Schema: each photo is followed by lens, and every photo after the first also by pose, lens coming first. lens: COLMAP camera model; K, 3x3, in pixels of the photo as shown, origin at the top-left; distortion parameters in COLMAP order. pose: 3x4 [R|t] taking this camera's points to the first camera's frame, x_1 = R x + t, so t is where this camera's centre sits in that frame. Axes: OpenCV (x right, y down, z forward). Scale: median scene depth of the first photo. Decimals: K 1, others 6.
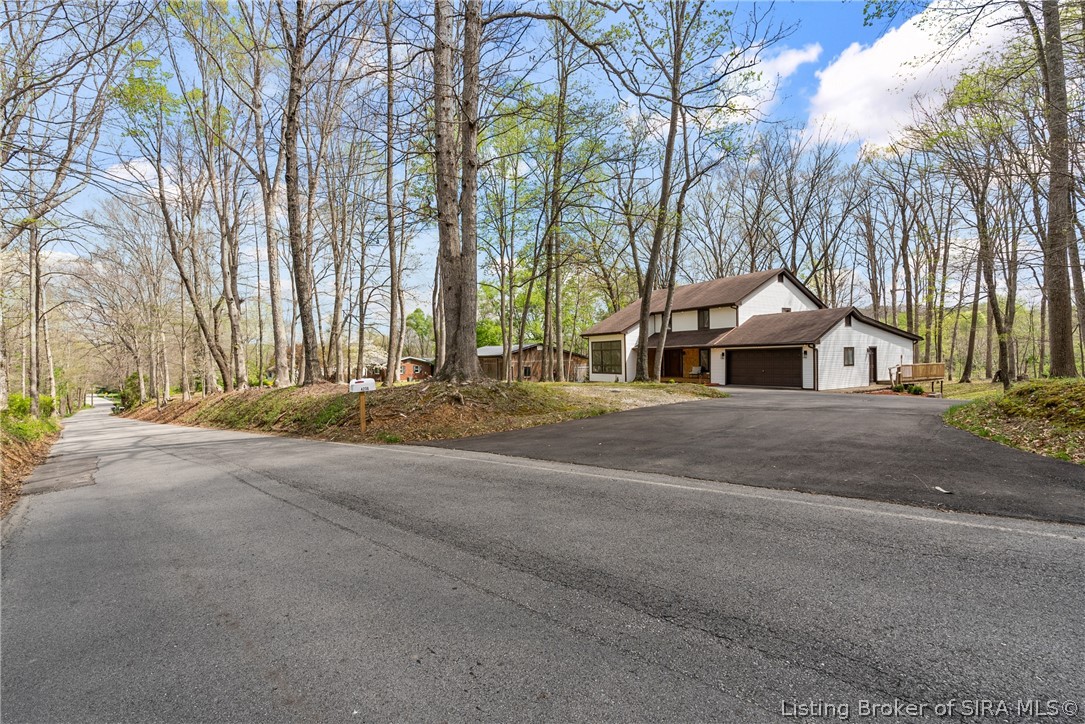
lens RADIAL K [[493.5, 0, 539.3], [0, 493.5, 356.7], [0, 0, 1]] dist [0.001174, 0.001148]
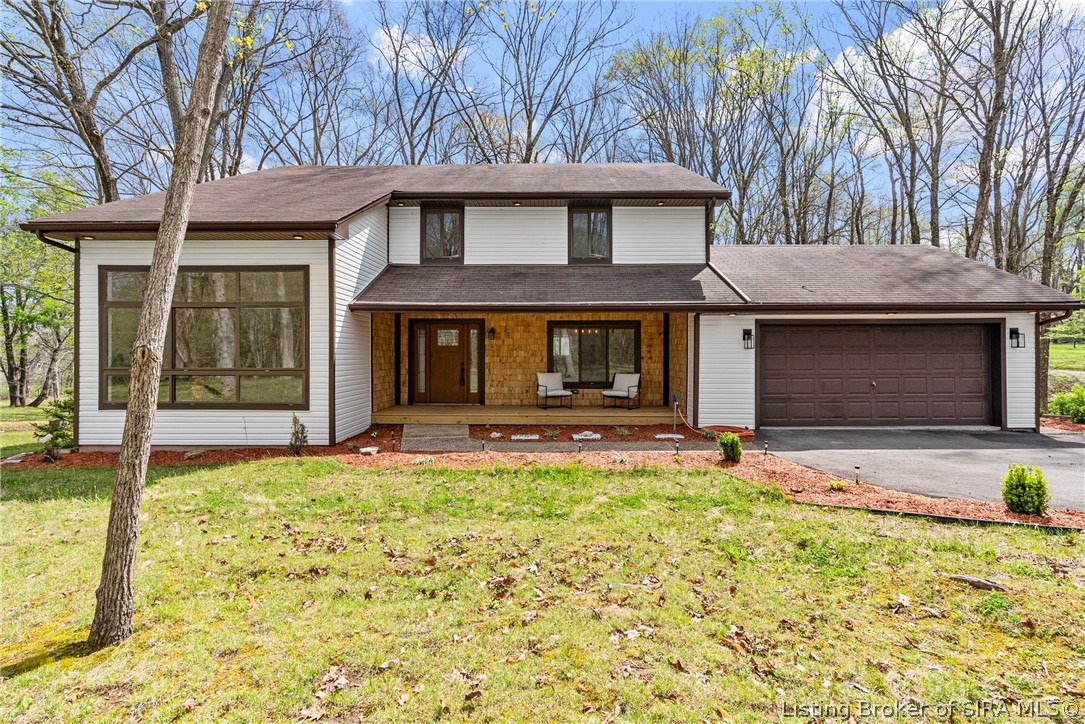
lens RADIAL K [[493.5, 0, 539.3], [0, 493.5, 356.7], [0, 0, 1]] dist [0.001174, 0.001148]
pose [[0.507575, 0.010599, 0.861542, 0.020196], [-0.009587, 0.999932, -0.006654, 0.012196], [-0.861554, -0.004882, 0.507642, 0.867687]]
